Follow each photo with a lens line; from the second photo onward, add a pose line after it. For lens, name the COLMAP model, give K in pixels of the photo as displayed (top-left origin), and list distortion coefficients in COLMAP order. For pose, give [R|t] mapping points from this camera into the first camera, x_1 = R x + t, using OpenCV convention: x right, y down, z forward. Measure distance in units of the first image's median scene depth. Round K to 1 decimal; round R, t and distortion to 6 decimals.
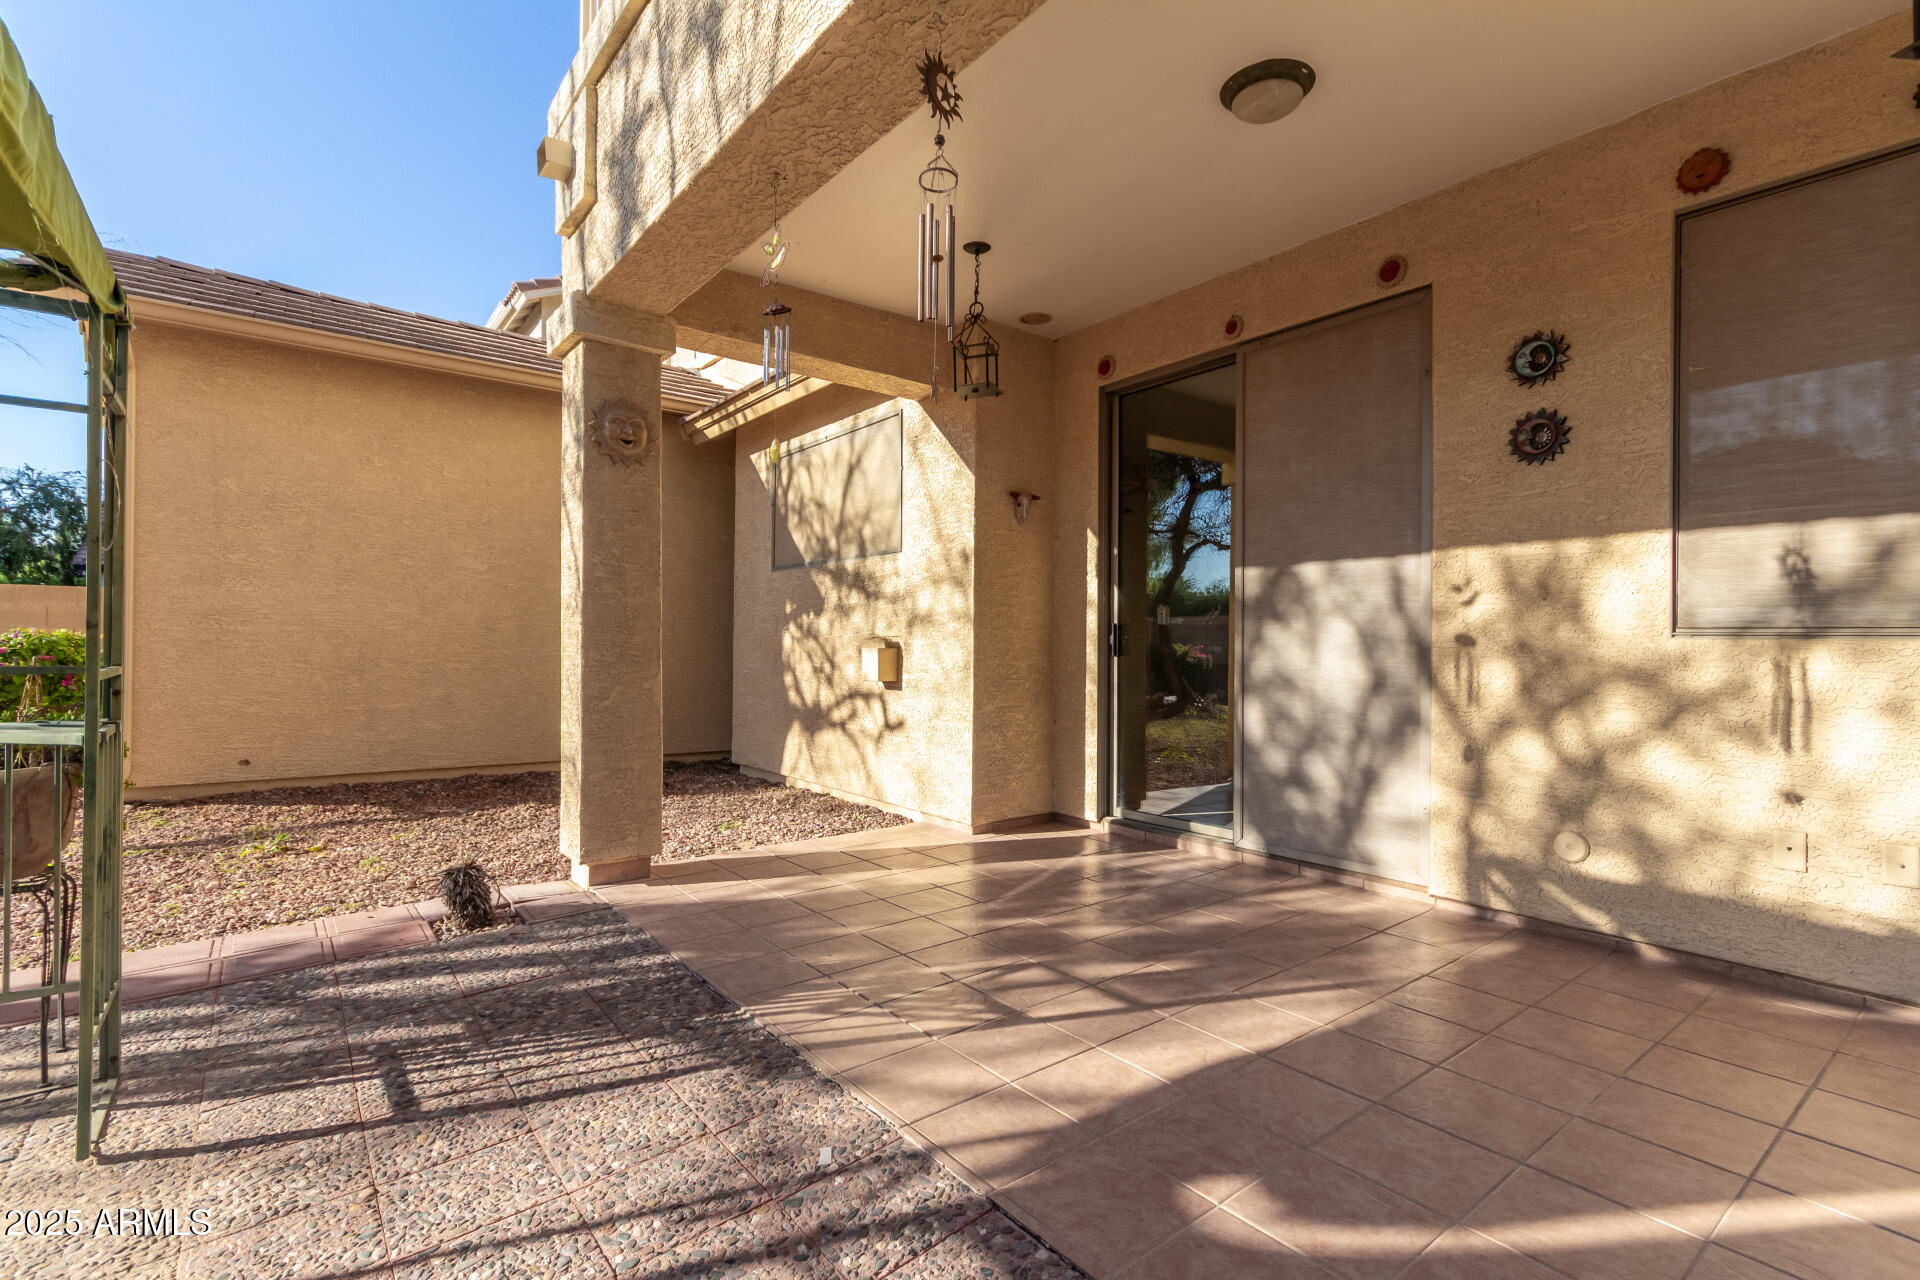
lens RADIAL K [[881.7, 0, 962.8], [0, 881.7, 676.1], [0, 0, 1]] dist [0.002566, 0.000241]
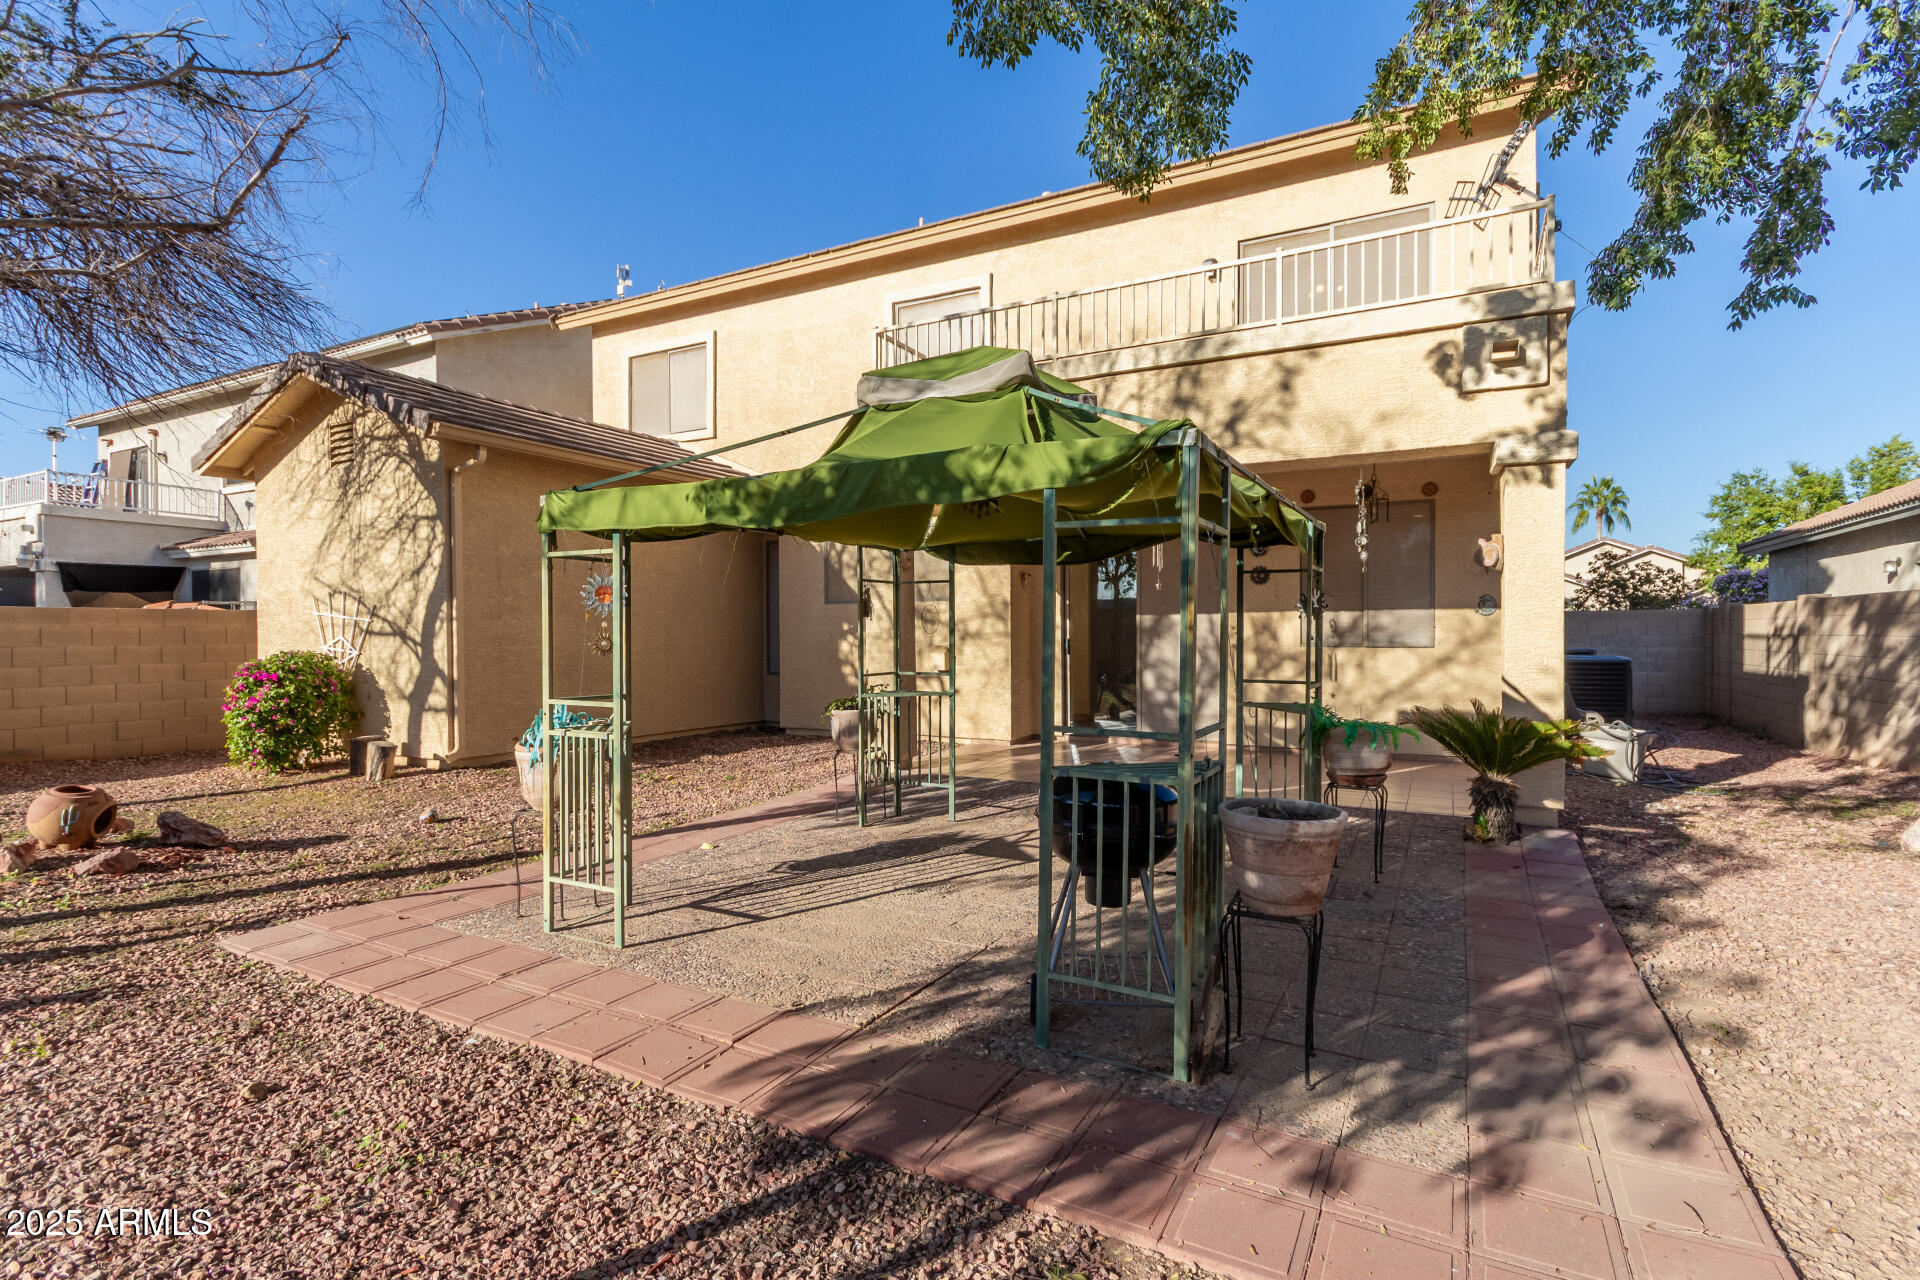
lens RADIAL K [[924.3, 0, 960.0], [0, 924.3, 640.0], [0, 0, 1]] dist [-0.003651, -0.000295]
pose [[0.915889, -0.022477, 0.400802, -0.927535], [0.029371, 0.999507, -0.011064, -0.035947], [-0.400356, 0.021905, 0.916098, -0.861339]]
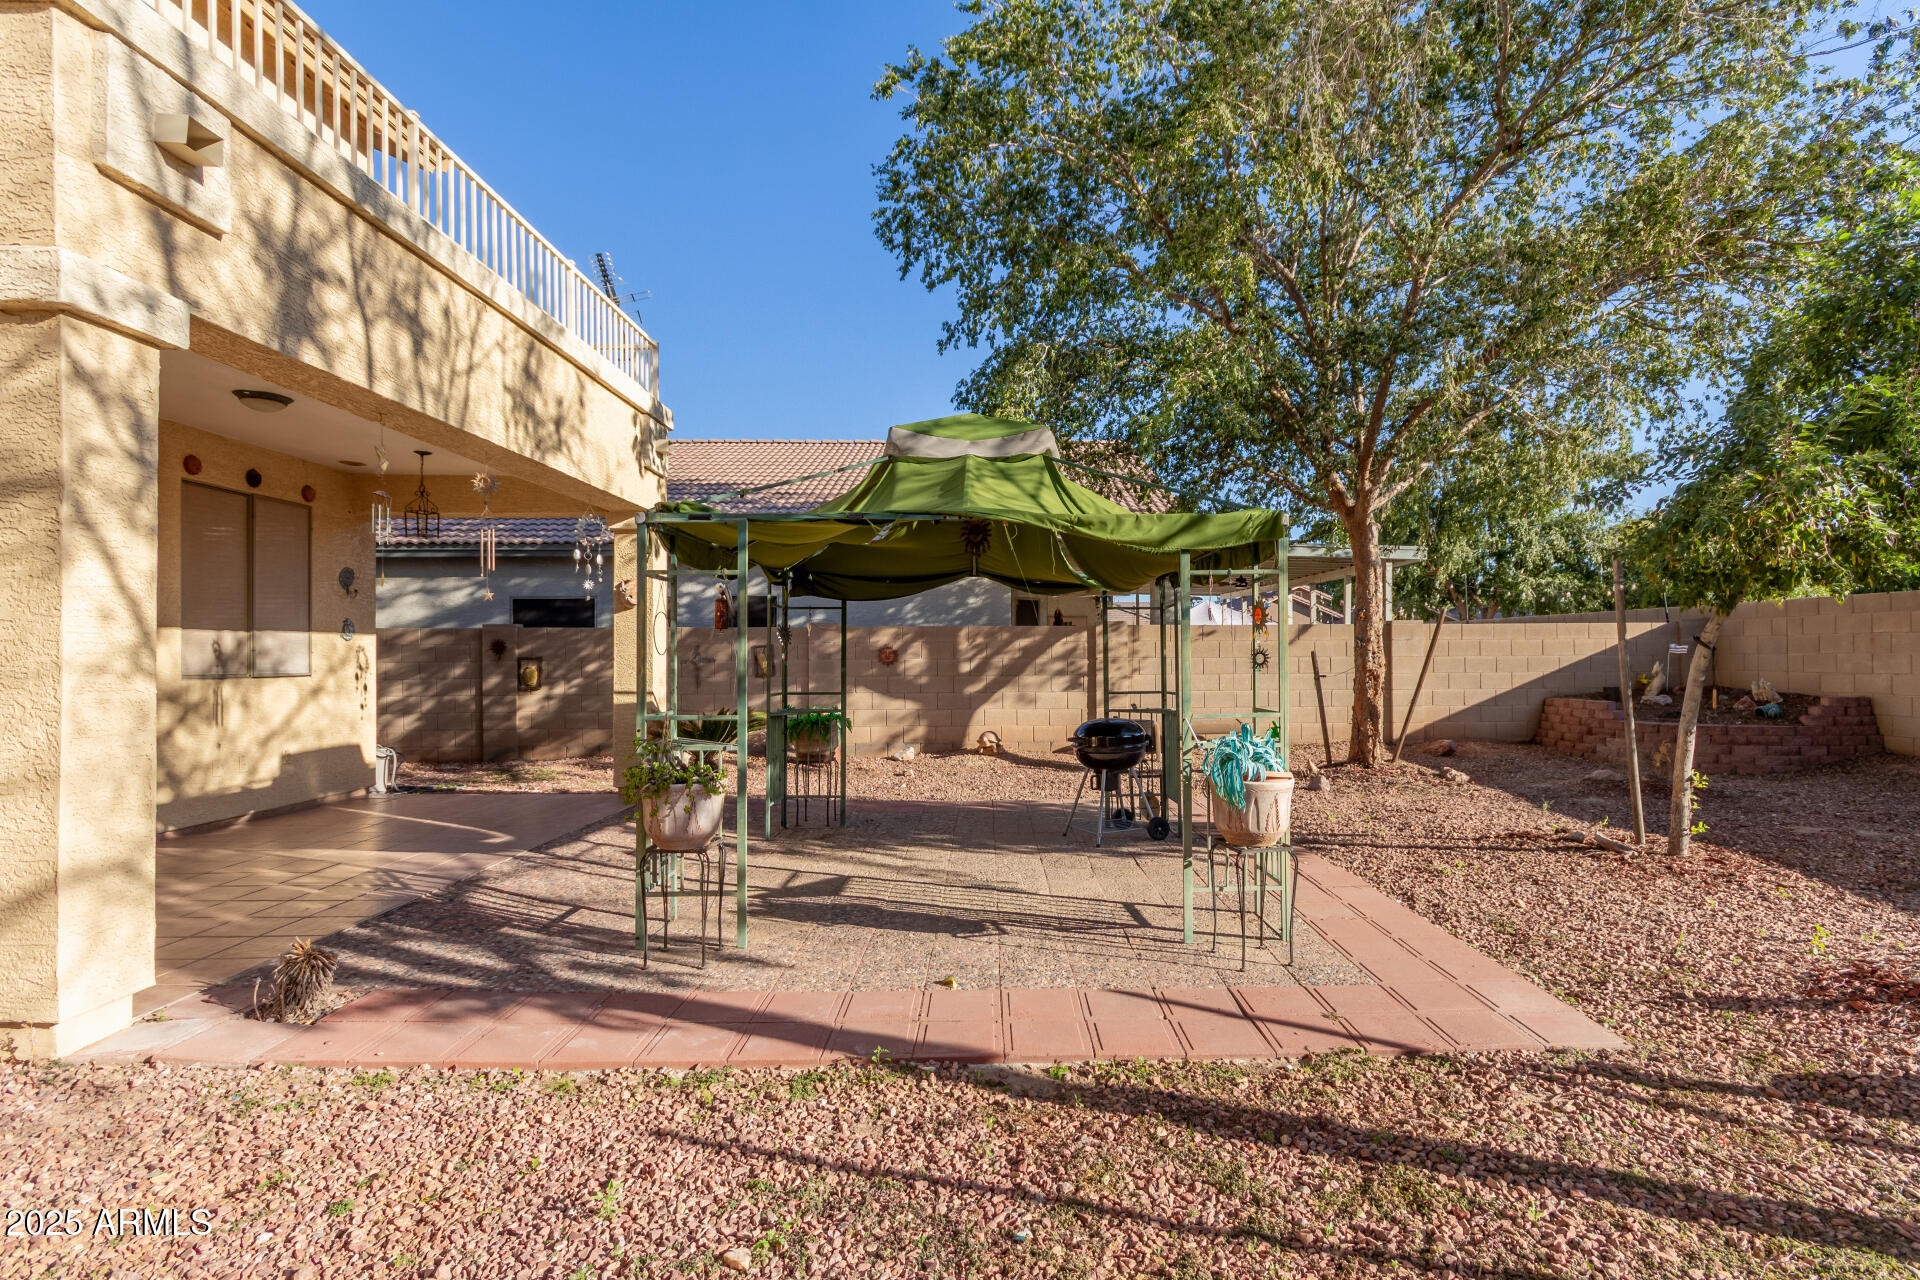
lens RADIAL K [[911.4, 0, 1039.7], [0, 911.4, 644.5], [0, 0, 1]] dist [-0.000736, -0.000638]
pose [[-0.817016, -0.005139, 0.576592, -1.250554], [0.009727, 0.999695, 0.022692, -0.090567], [-0.576533, 0.024148, -0.816717, 0.943272]]
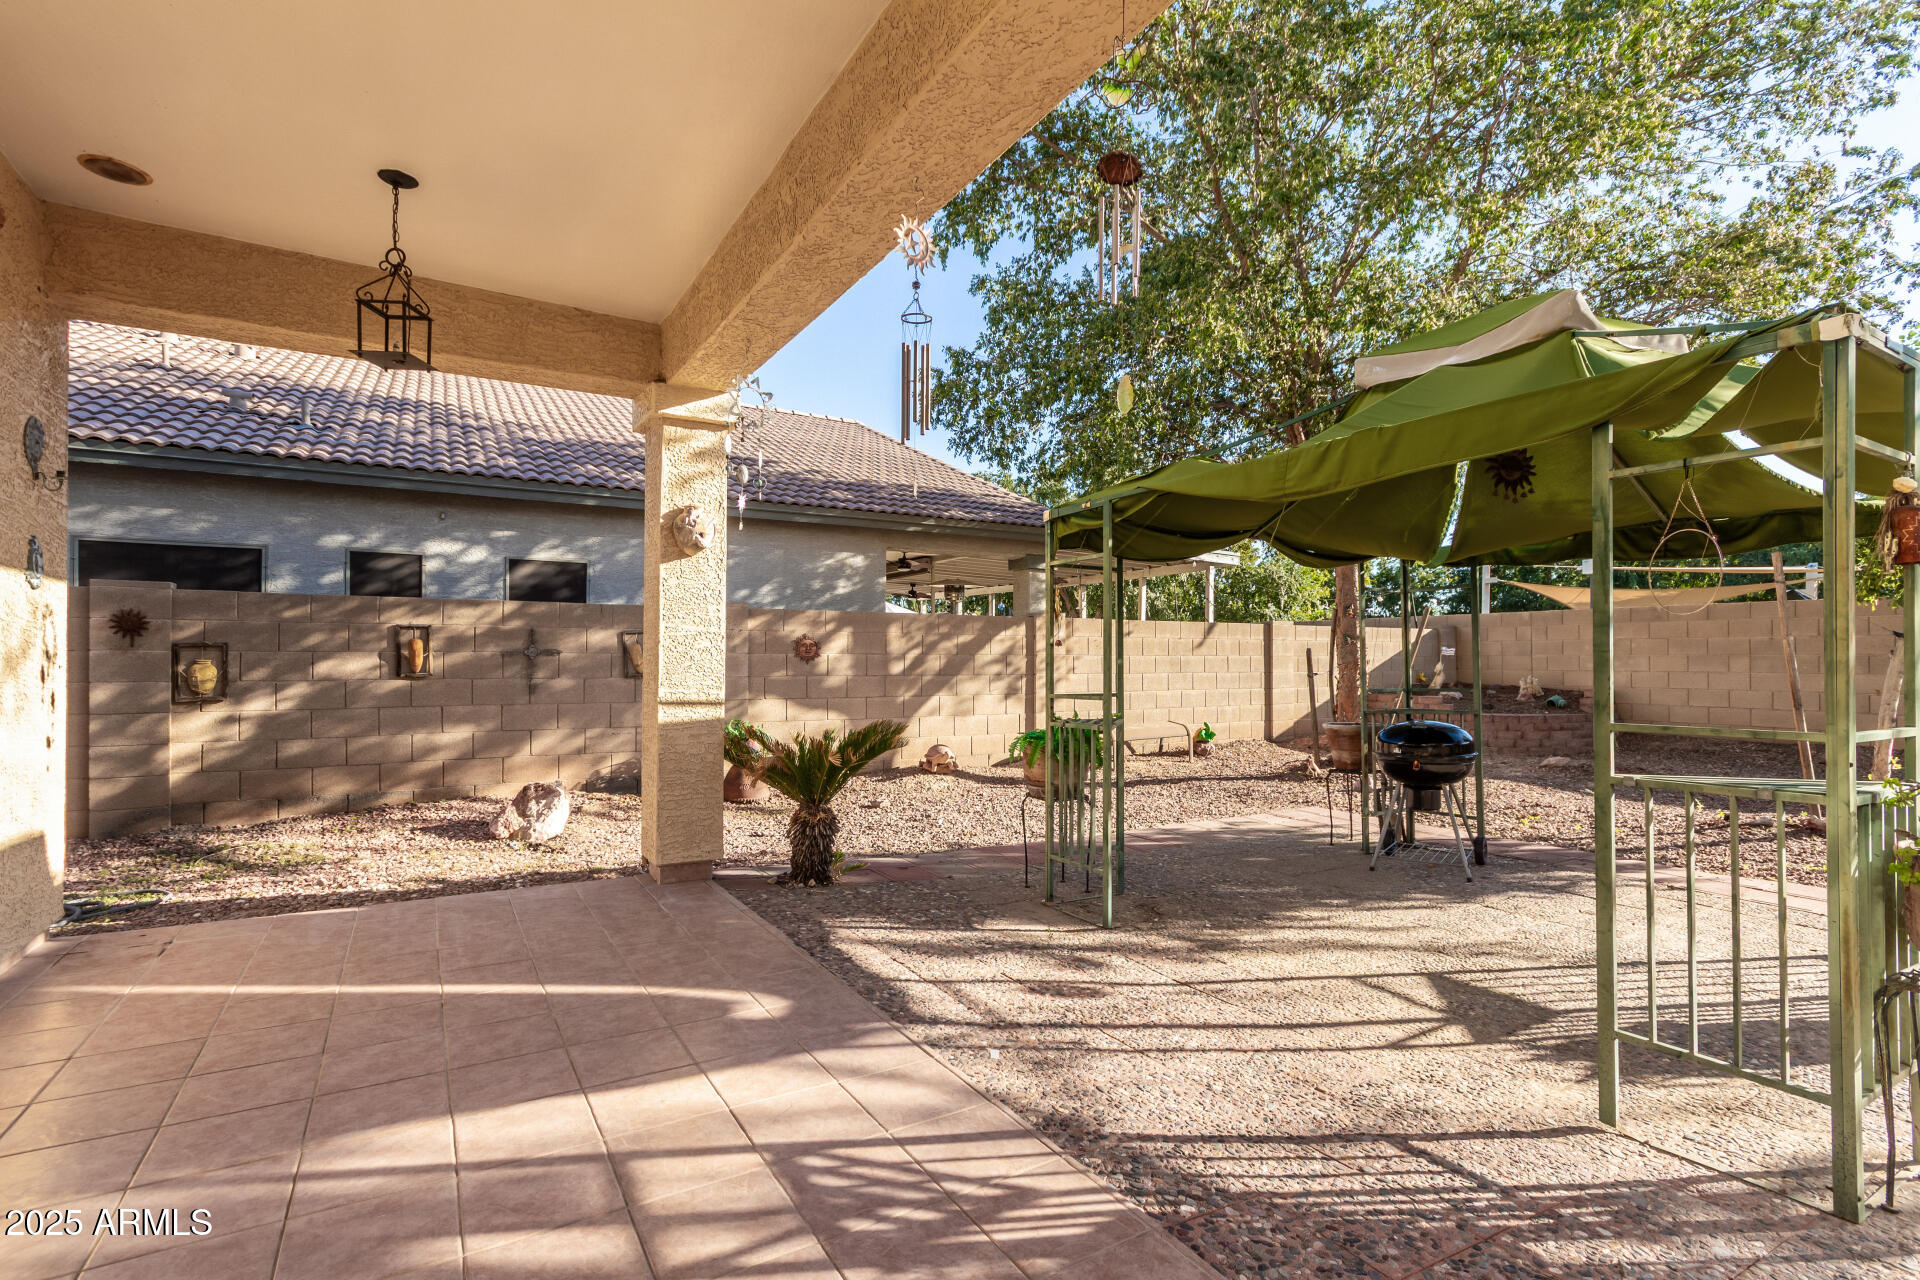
lens RADIAL K [[892.0, 0, 960.0], [0, 892.0, 640.0], [0, 0, 1]] dist [0.003091, 0.001991]
pose [[-0.992240, -0.009717, 0.123957, -0.101621], [-0.009170, 0.999946, 0.004987, -0.046755], [-0.123999, 0.003812, -0.992275, 0.917424]]
